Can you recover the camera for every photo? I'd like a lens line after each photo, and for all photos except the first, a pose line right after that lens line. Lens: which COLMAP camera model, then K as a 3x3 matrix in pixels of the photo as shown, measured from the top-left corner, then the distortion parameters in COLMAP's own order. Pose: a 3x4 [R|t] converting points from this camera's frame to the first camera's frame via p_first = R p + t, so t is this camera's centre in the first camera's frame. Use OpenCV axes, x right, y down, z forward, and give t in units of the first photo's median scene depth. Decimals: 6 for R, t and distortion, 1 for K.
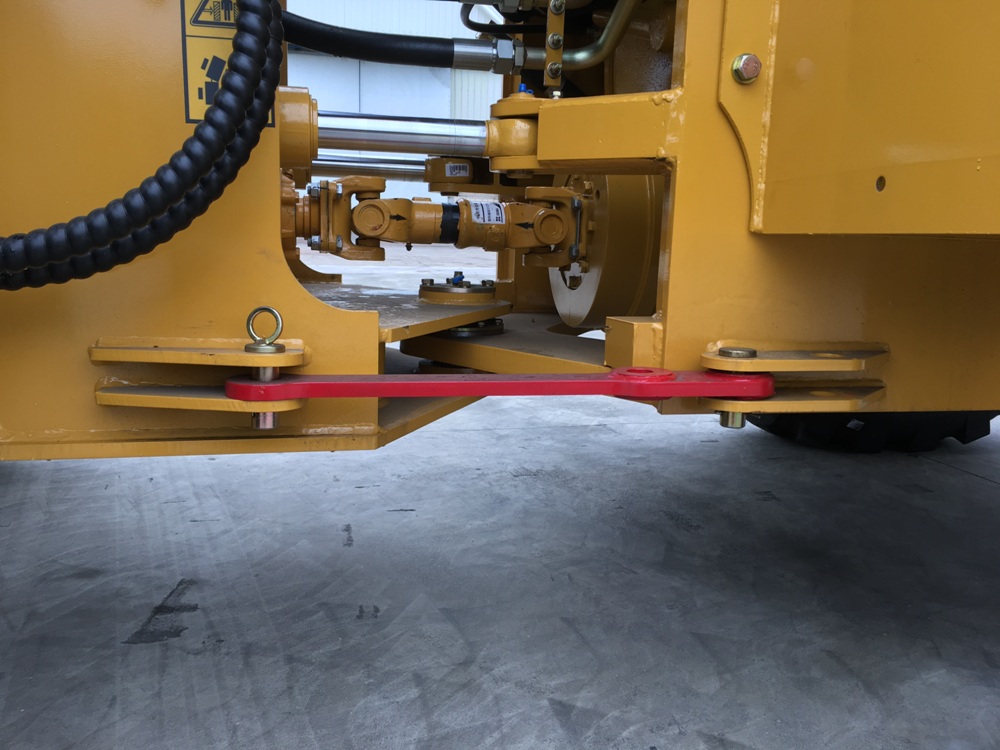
lens RADIAL K [[852.4, 0, 498.4], [0, 852.4, 370.5], [0, 0, 1]] dist [0.076308, -0.104441]
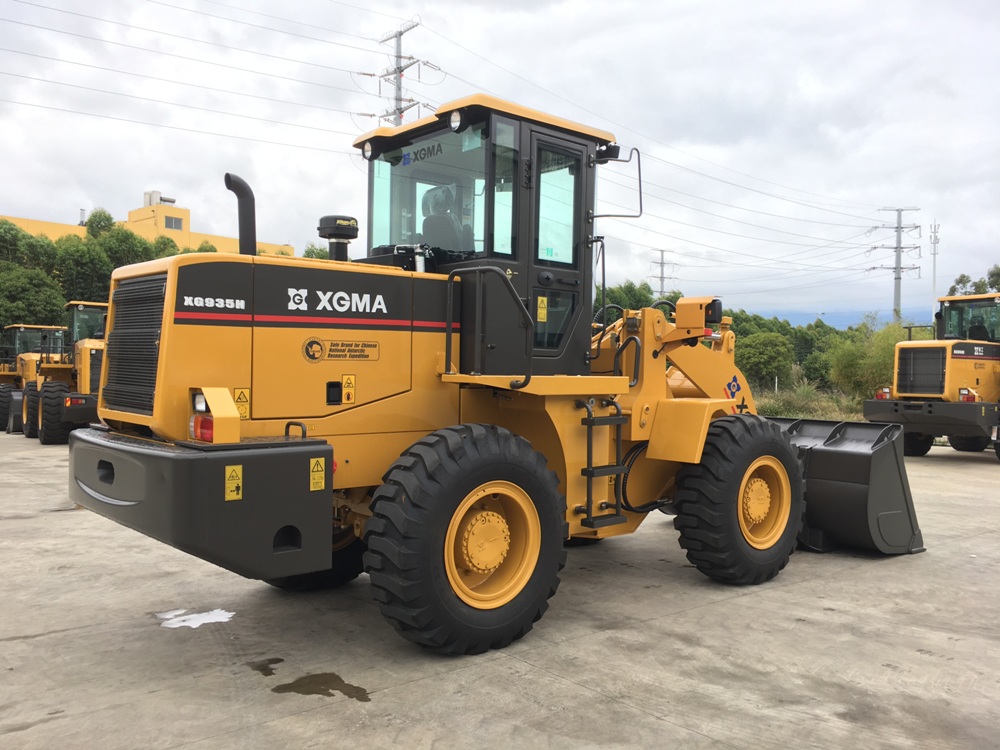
lens RADIAL K [[852.4, 0, 498.9], [0, 852.4, 372.6], [0, 0, 1]] dist [0.076308, -0.104441]
pose [[-0.873291, -0.034723, -0.485959, 2.168500], [-0.116174, 0.983526, 0.138495, -1.260812], [0.473144, 0.177403, -0.862938, 4.165339]]
